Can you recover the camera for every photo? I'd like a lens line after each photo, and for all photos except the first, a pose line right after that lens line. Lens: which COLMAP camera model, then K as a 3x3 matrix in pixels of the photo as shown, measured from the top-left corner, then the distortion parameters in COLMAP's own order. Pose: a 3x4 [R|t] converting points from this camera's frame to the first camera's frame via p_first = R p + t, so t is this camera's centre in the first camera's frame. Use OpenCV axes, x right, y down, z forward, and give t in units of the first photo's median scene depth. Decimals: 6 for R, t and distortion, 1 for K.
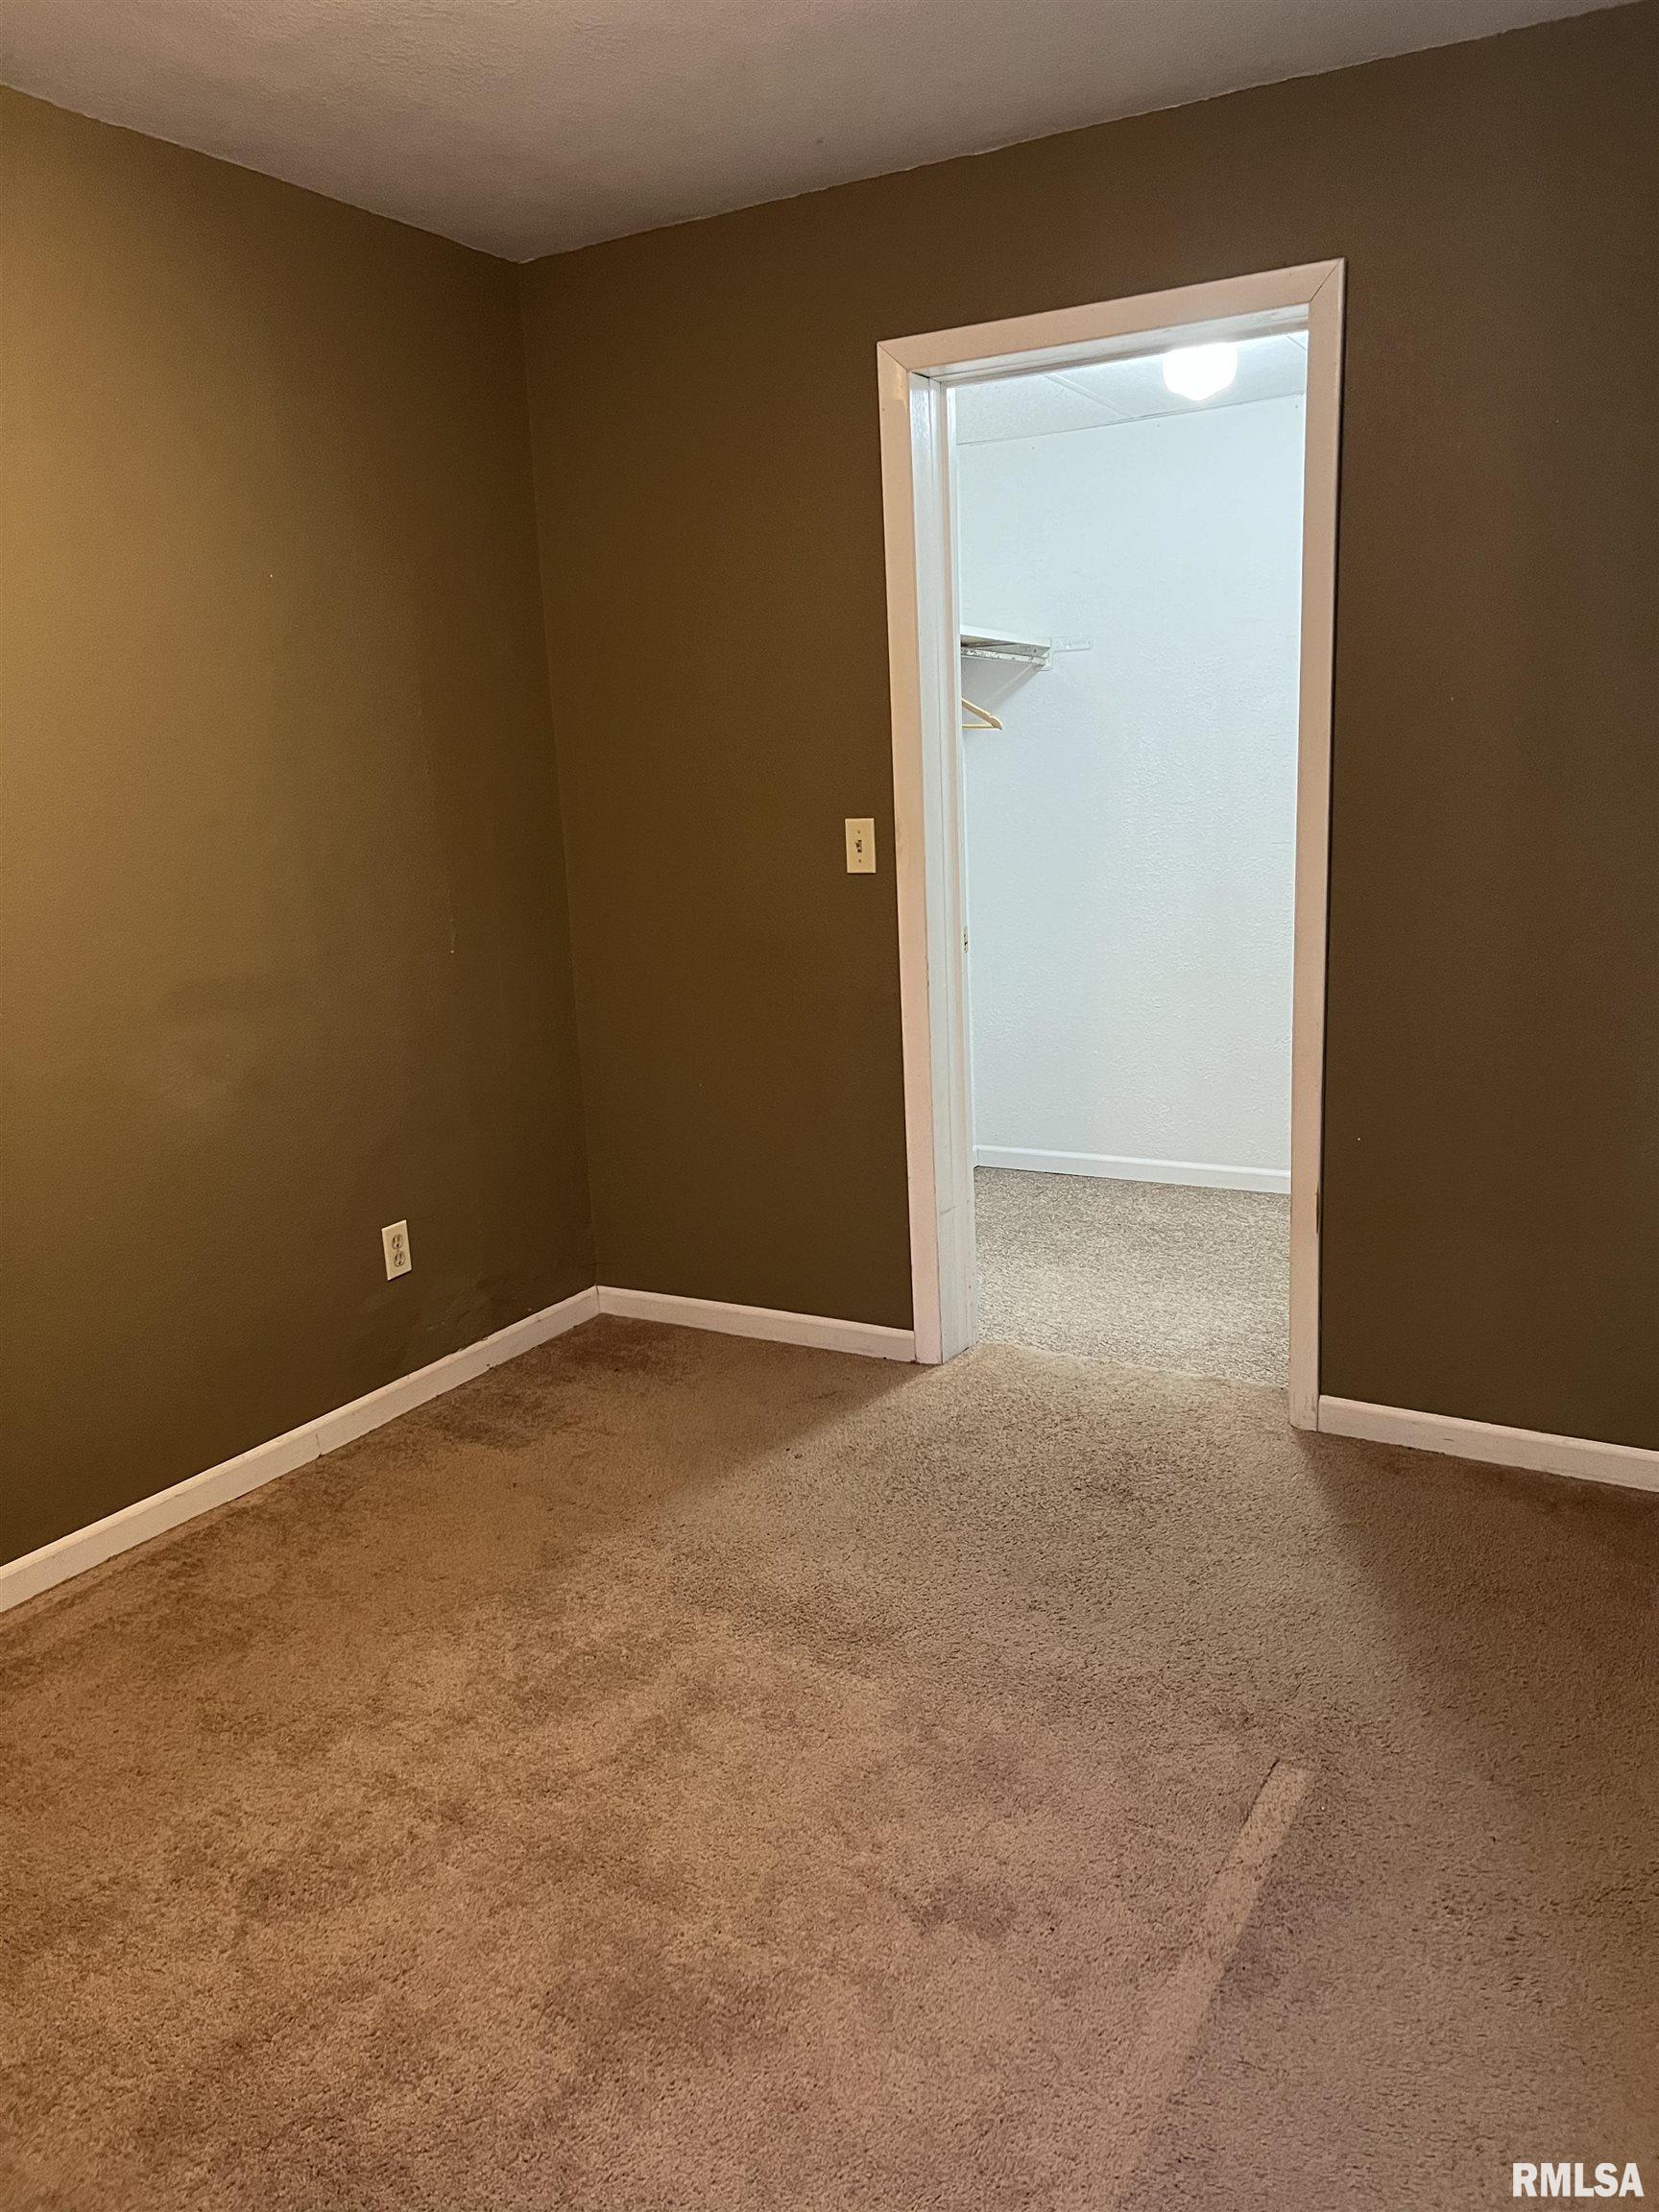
lens RADIAL K [[1694.0, 0, 818.4], [0, 1694.0, 1111.4], [0, 0, 1]] dist [0.064002, -0.067952]
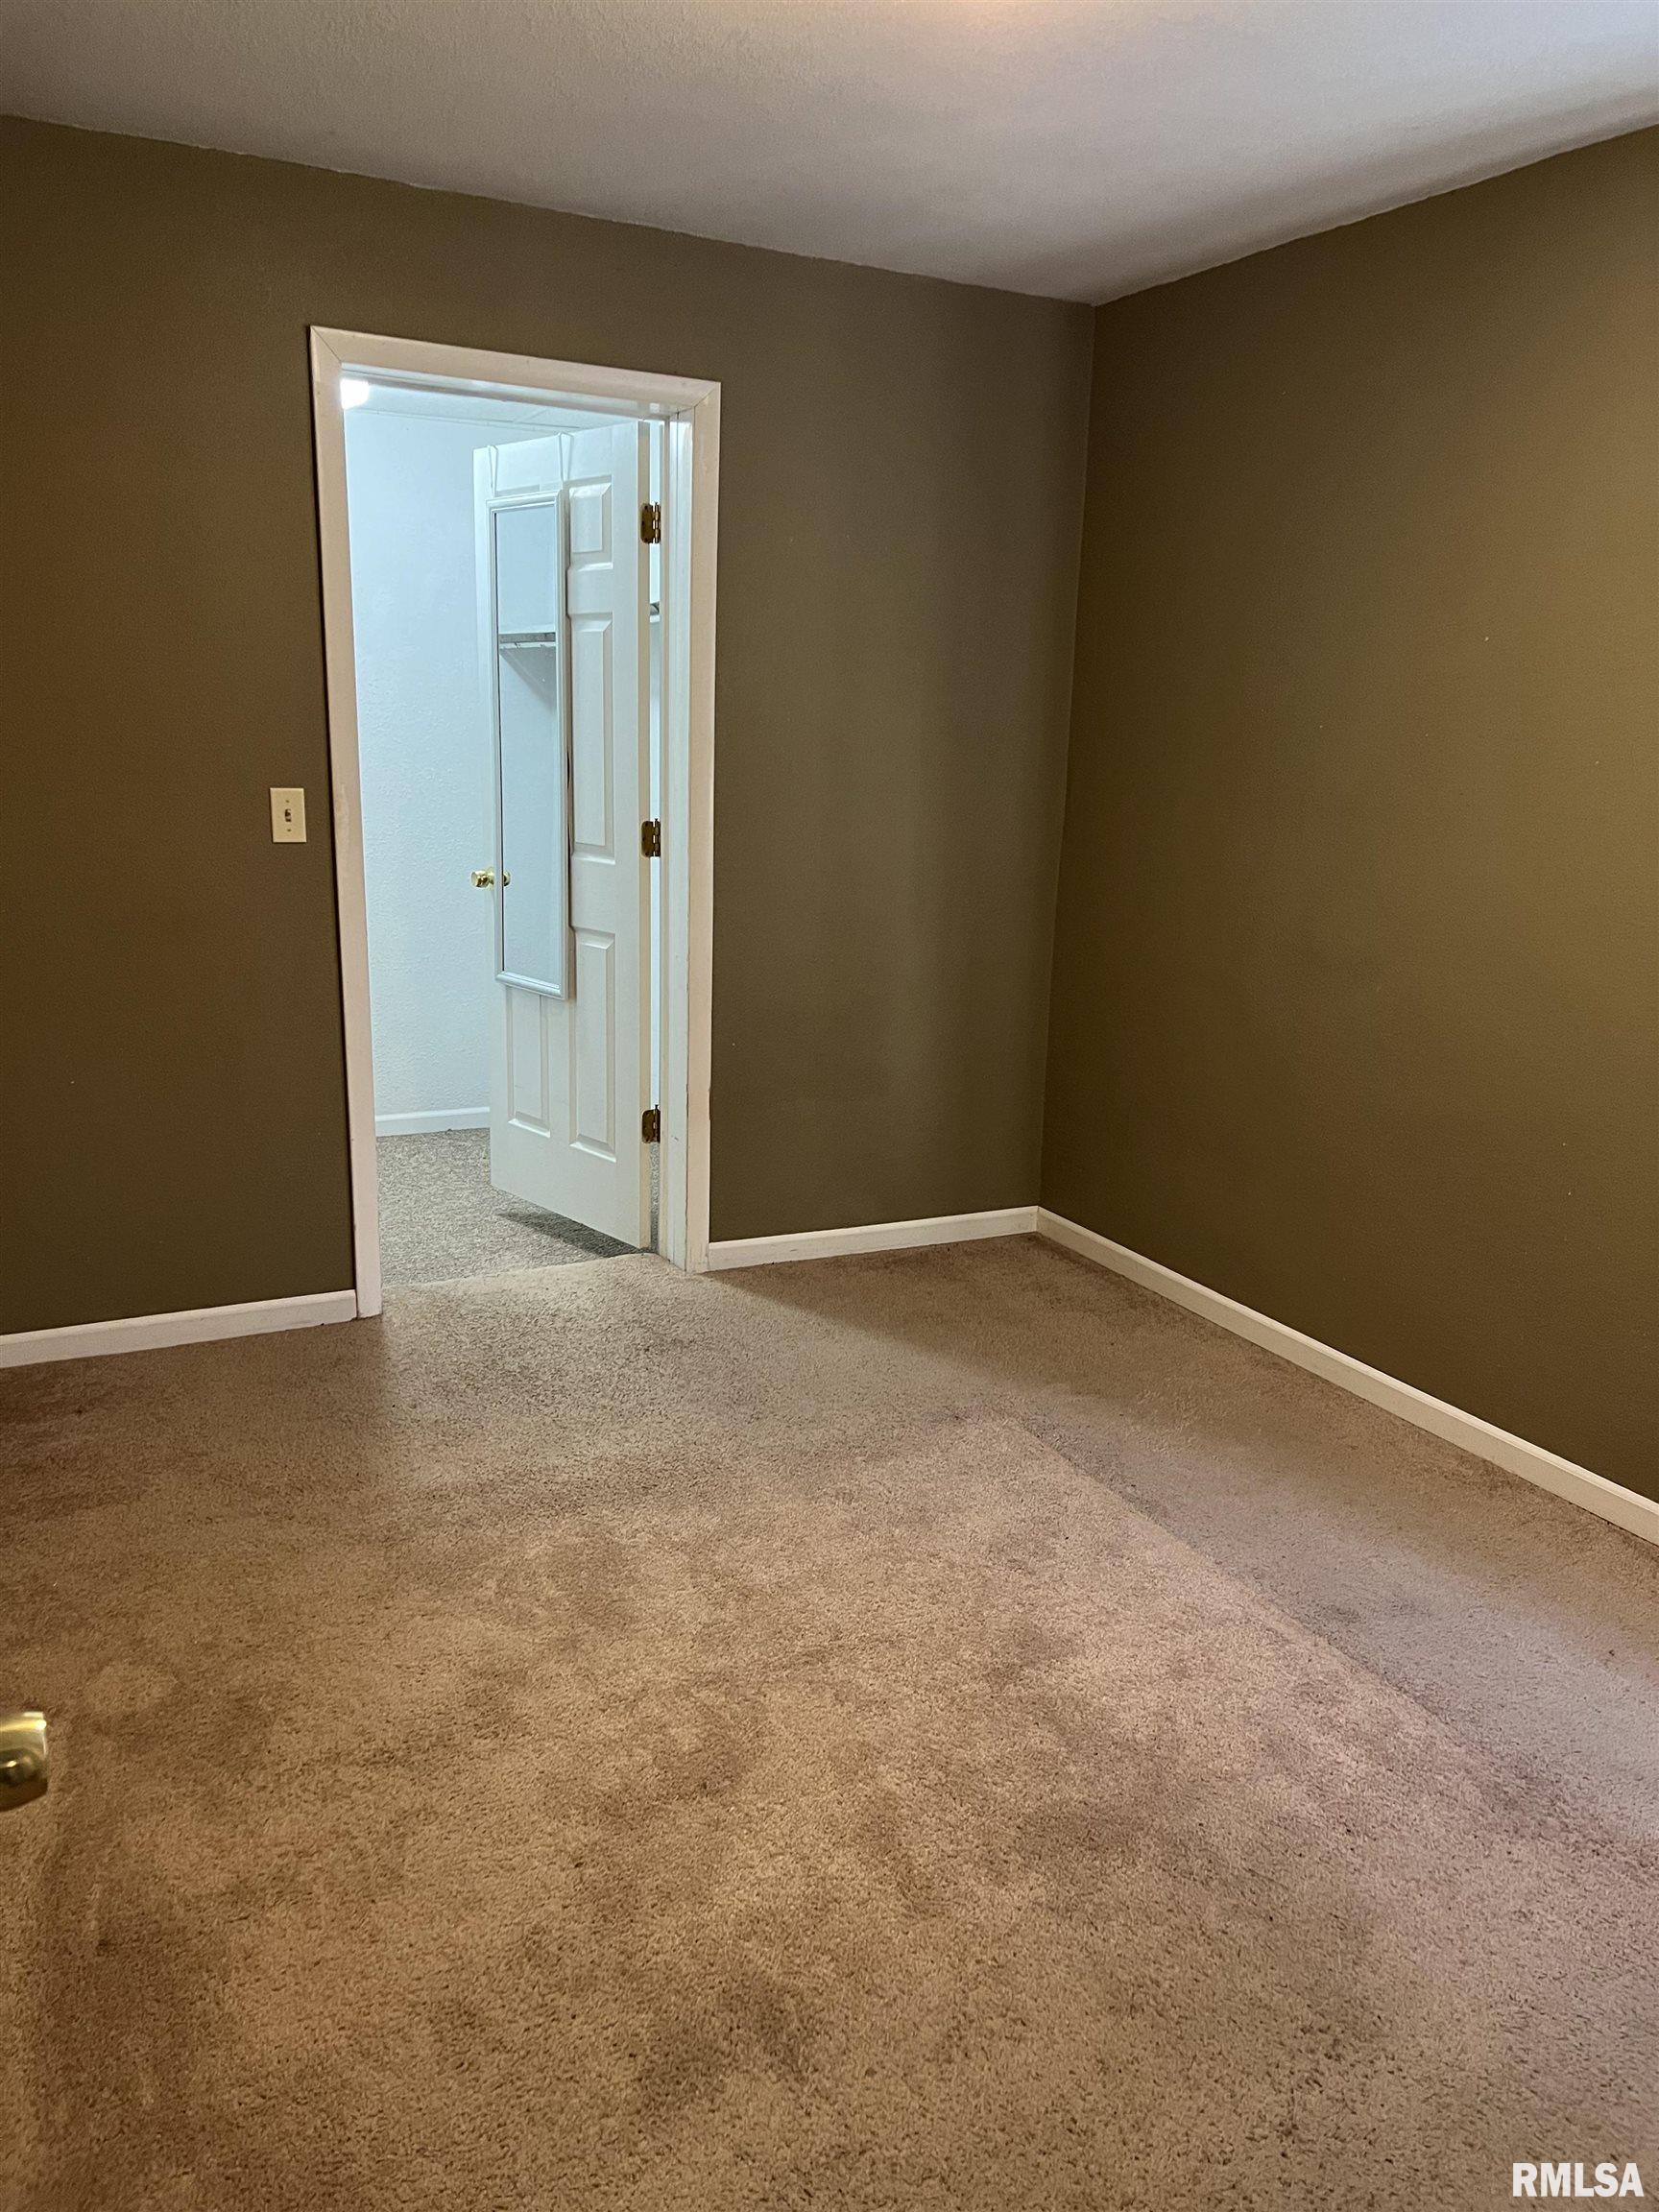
lens RADIAL K [[1694.0, 0, 837.6], [0, 1694.0, 1111.6], [0, 0, 1]] dist [0.064002, -0.067952]
pose [[0.516769, -0.129038, 0.846344, -0.840984], [0.129429, 0.988989, 0.071758, -0.017061], [-0.846284, 0.072459, 0.527781, 0.254964]]
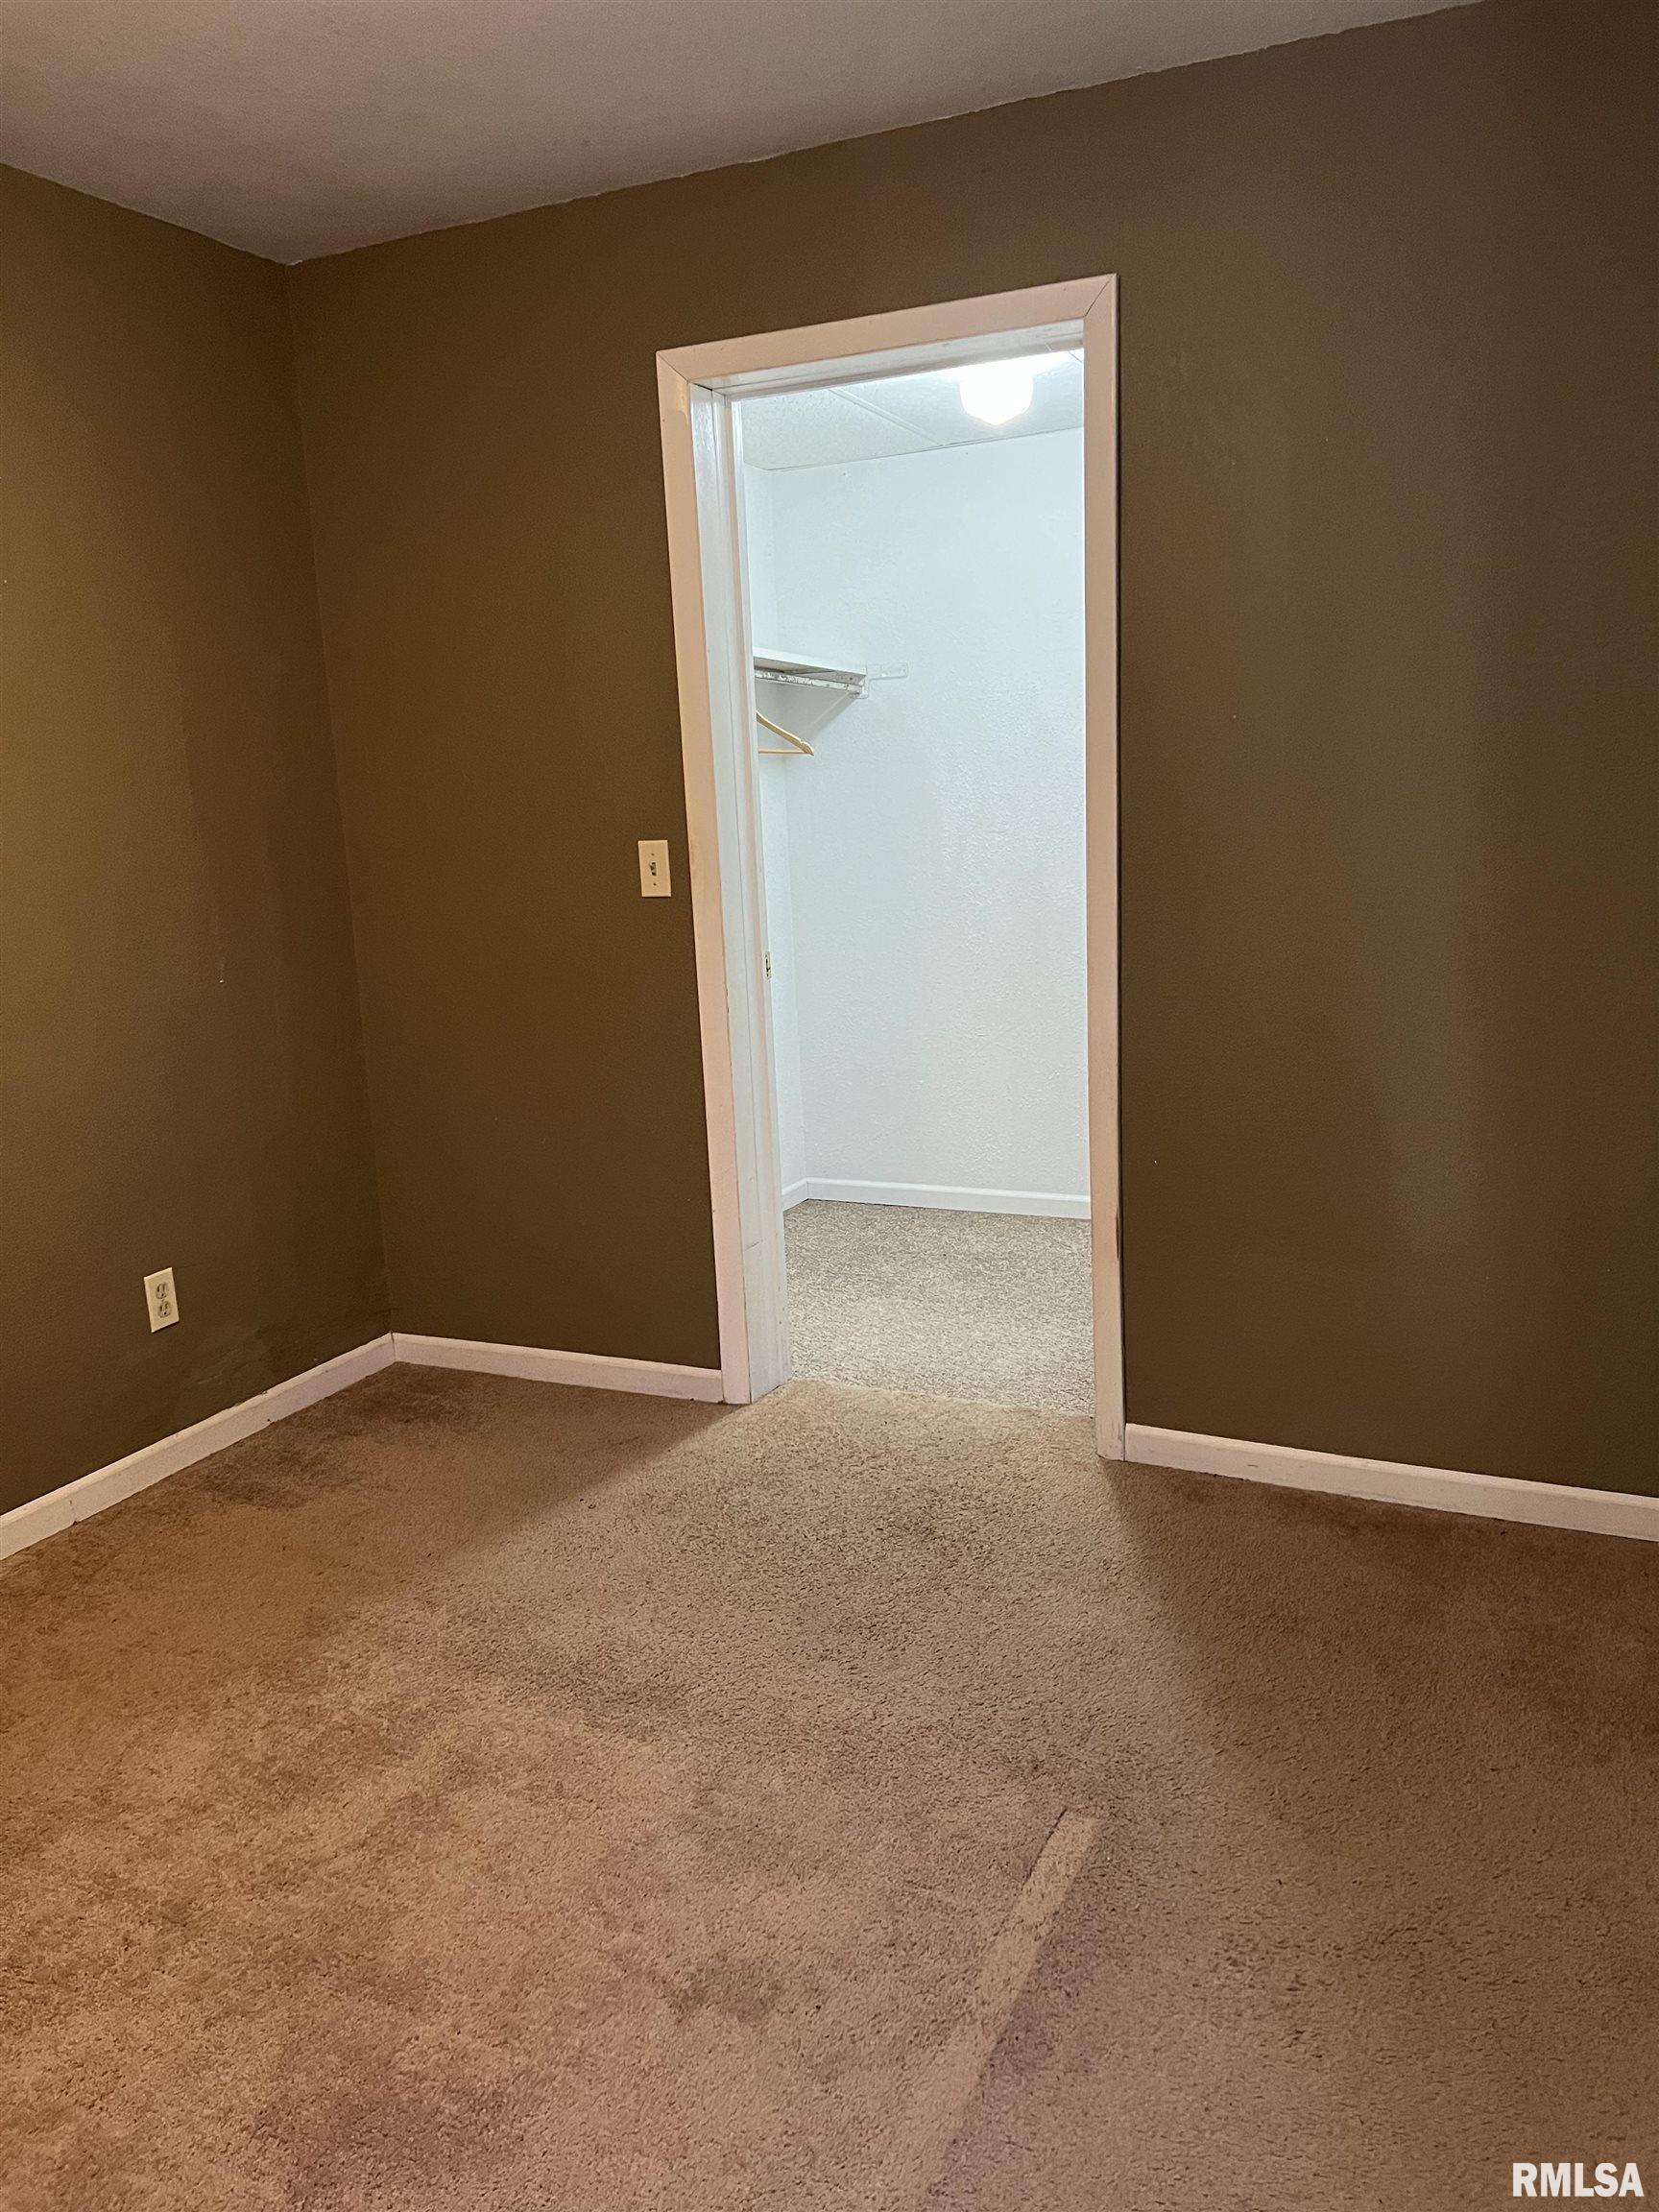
lens RADIAL K [[1694.0, 0, 821.5], [0, 1694.0, 1110.0], [0, 0, 1]] dist [0.064002, -0.067952]
pose [[0.996771, -0.015188, 0.078848, 0.050847], [0.017042, 0.999592, -0.022902, 0.005966], [-0.078468, 0.024172, 0.996624, 0.037944]]
